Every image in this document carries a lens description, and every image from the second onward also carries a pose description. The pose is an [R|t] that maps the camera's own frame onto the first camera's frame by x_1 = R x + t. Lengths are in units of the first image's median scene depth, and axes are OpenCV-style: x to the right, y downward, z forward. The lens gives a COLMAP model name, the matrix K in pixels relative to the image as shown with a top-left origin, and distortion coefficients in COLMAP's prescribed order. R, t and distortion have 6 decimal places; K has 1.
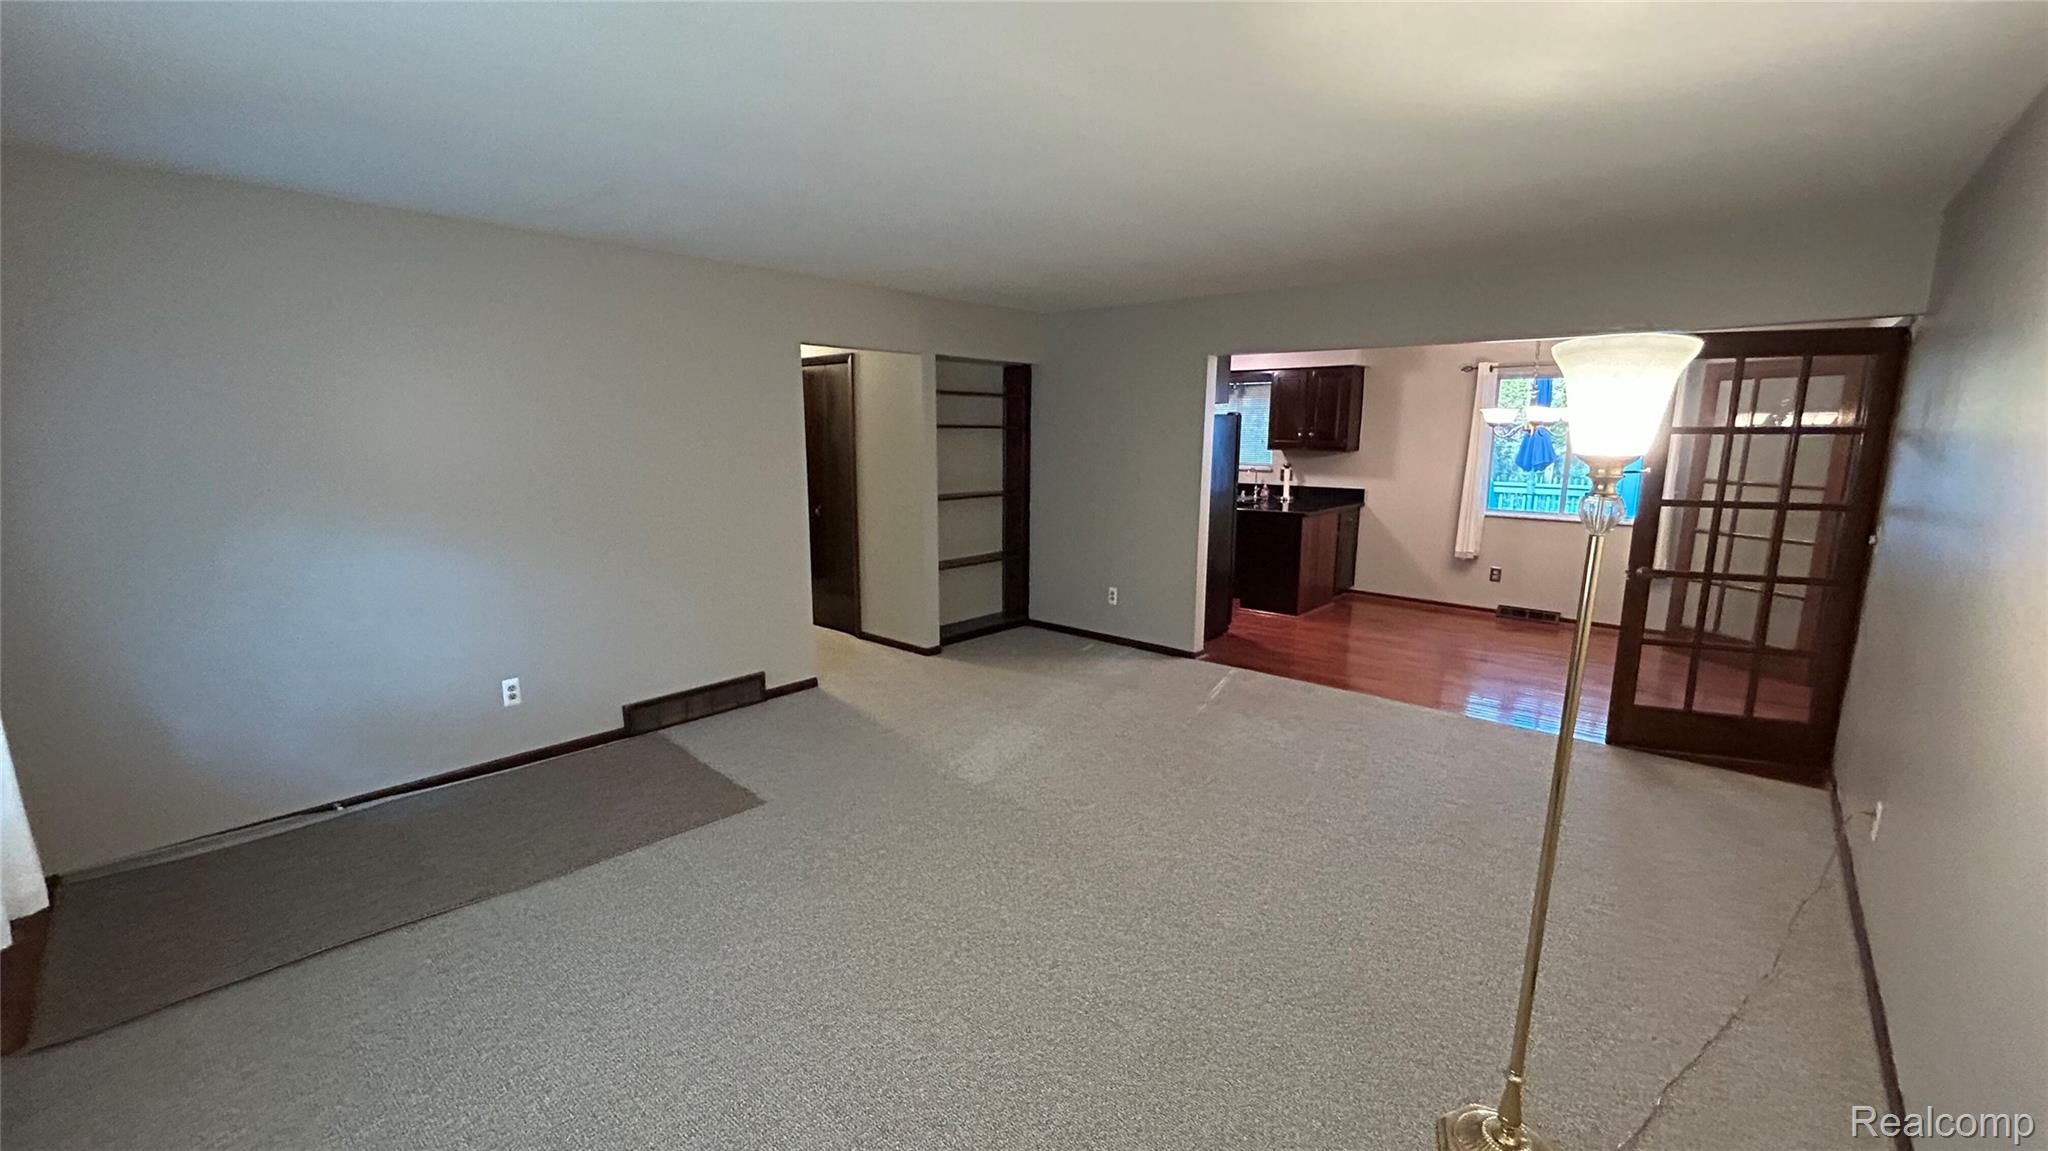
lens RADIAL K [[835.2, 0, 1021.8], [0, 835.2, 576.8], [0, 0, 1]] dist [-0.002431, 0.001134]
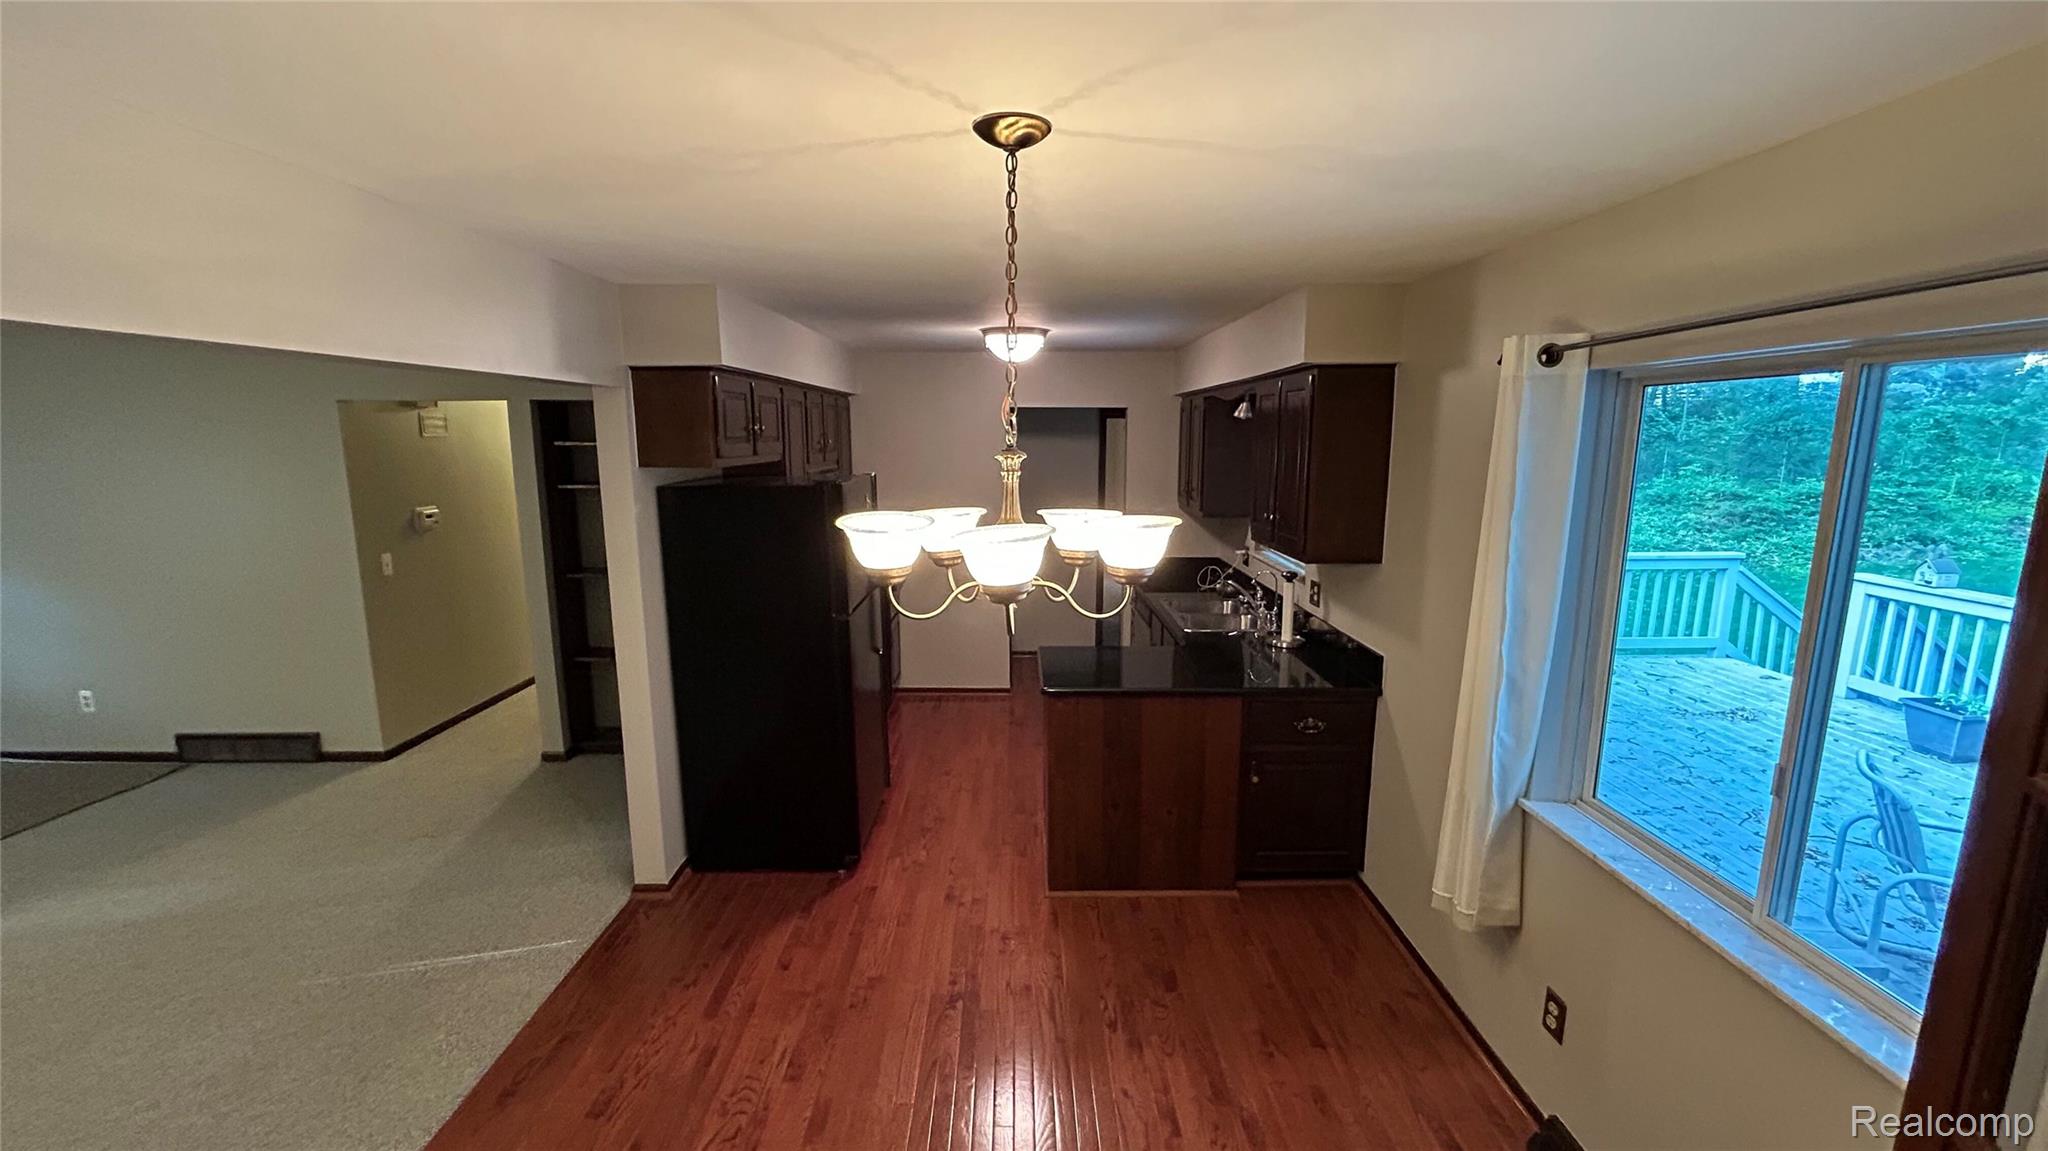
lens RADIAL K [[835.2, 0, 1022.4], [0, 835.2, 569.8], [0, 0, 1]] dist [-0.002431, 0.001134]
pose [[0.663587, 0.114963, -0.739213, 1.046931], [-0.129139, 0.990891, 0.038178, -0.245165], [0.736869, 0.070126, 0.672388, 1.026181]]
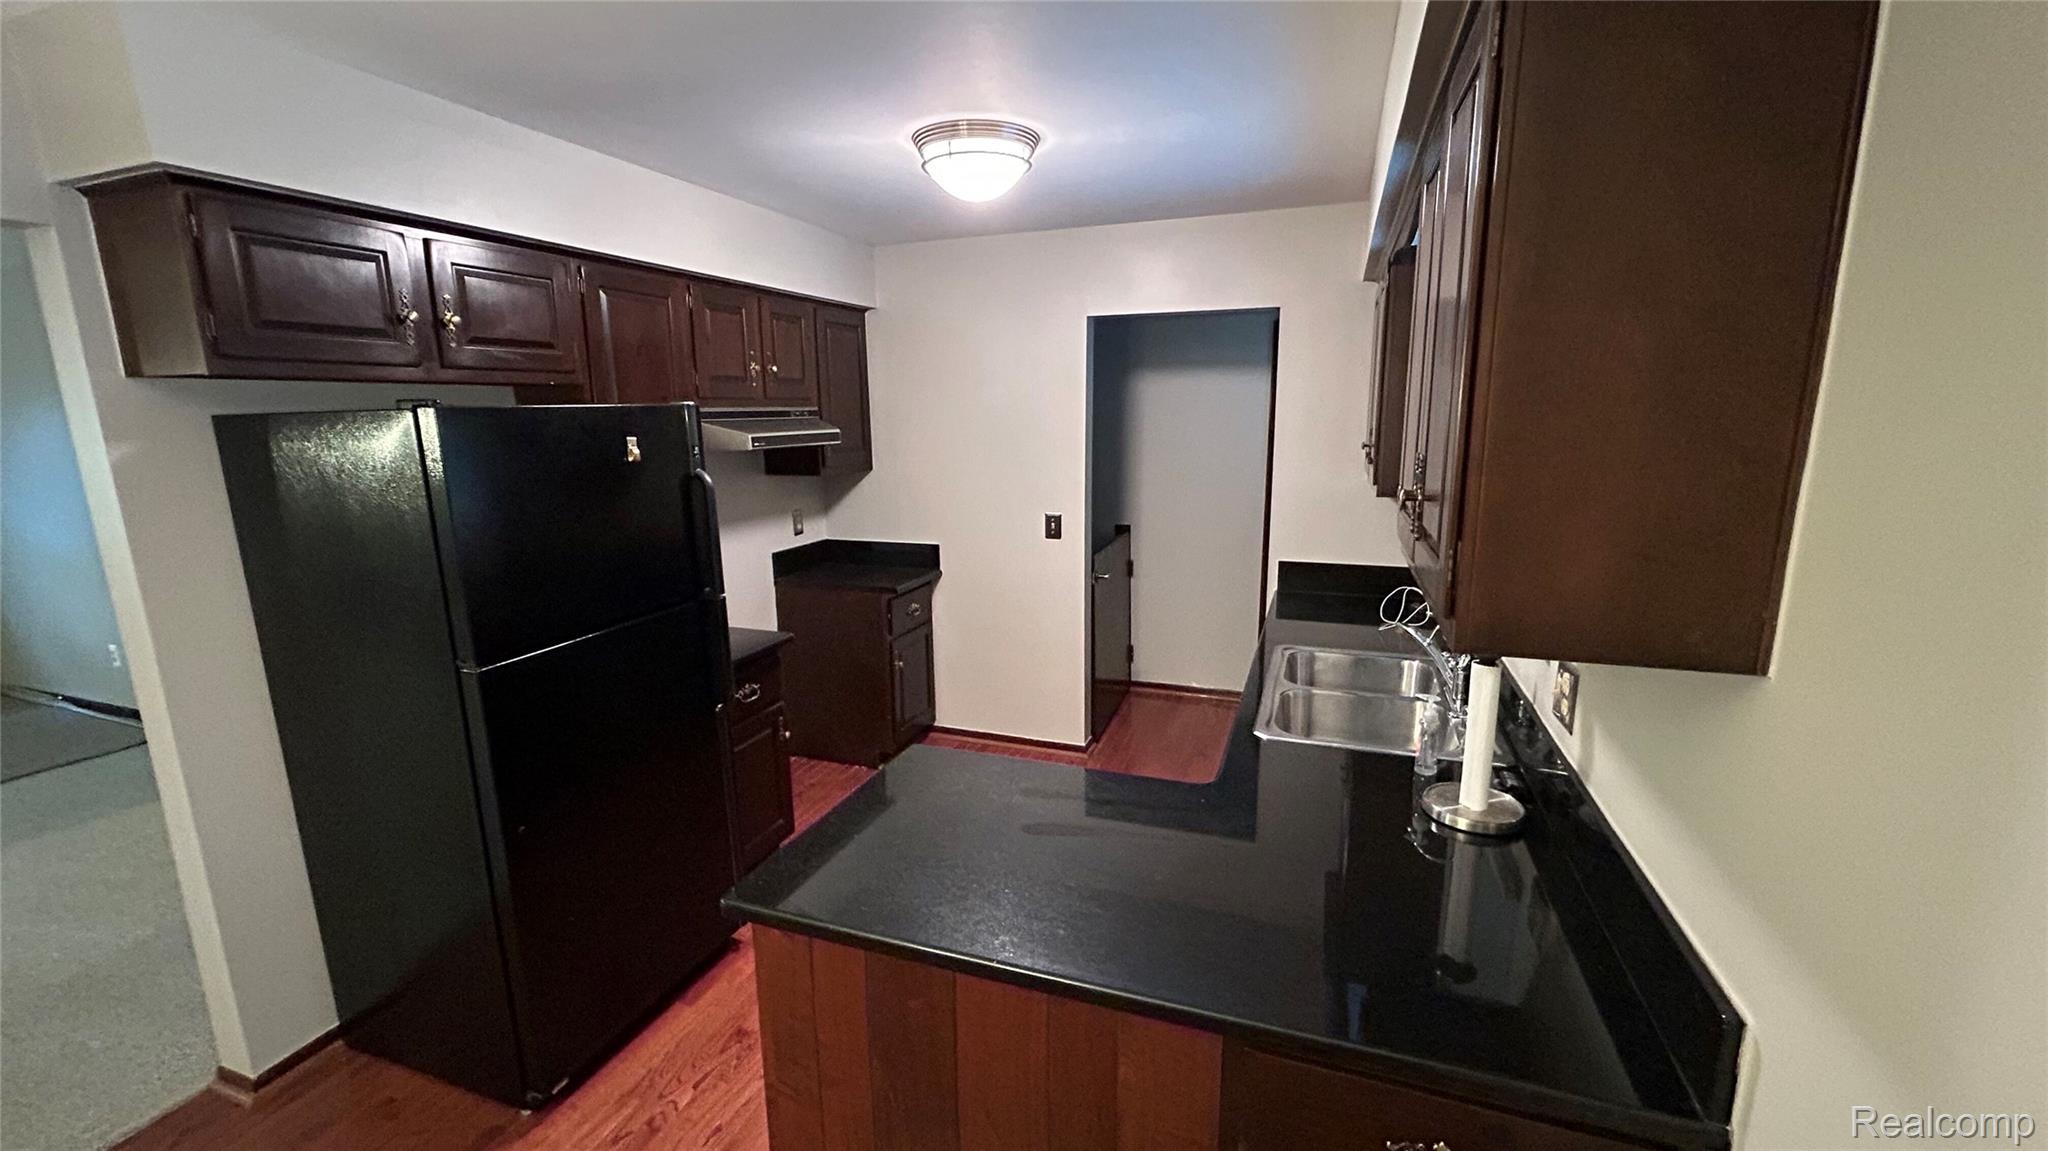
lens RADIAL K [[835.2, 0, 1029.4], [0, 835.2, 580.2], [0, 0, 1]] dist [-0.002431, 0.001134]
pose [[0.379205, 0.177131, -0.908201, 0.829368], [-0.157036, 0.979588, 0.125486, -0.281594], [0.911890, 0.095035, 0.399281, 1.496890]]
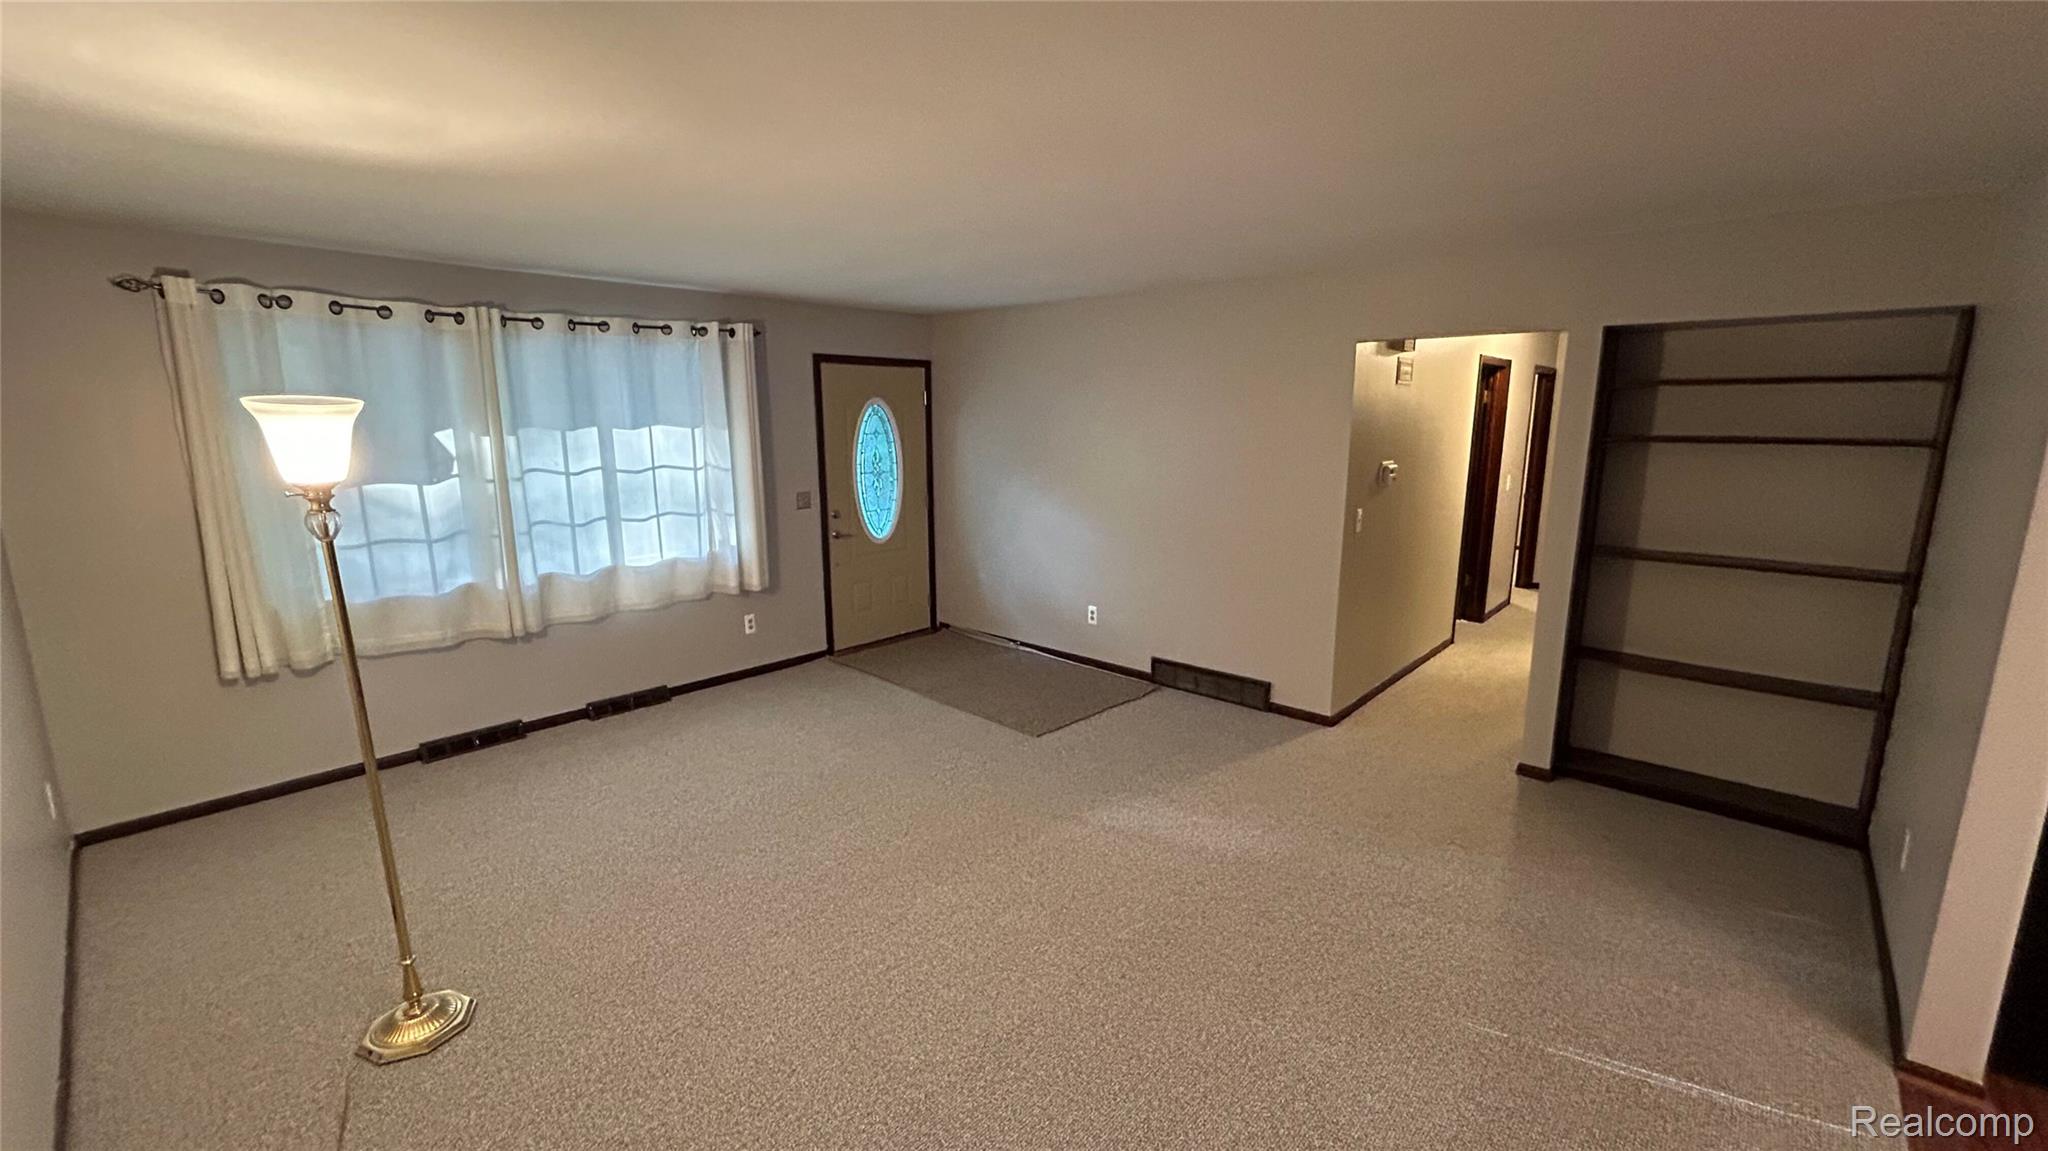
lens RADIAL K [[835.2, 0, 1031.0], [0, 835.2, 575.9], [0, 0, 1]] dist [-0.002431, 0.001134]
pose [[-0.010149, 0.183536, -0.982961, 0.700874], [-0.177903, 0.966997, 0.182392, -0.150620], [0.983996, 0.176722, 0.022838, 0.741359]]
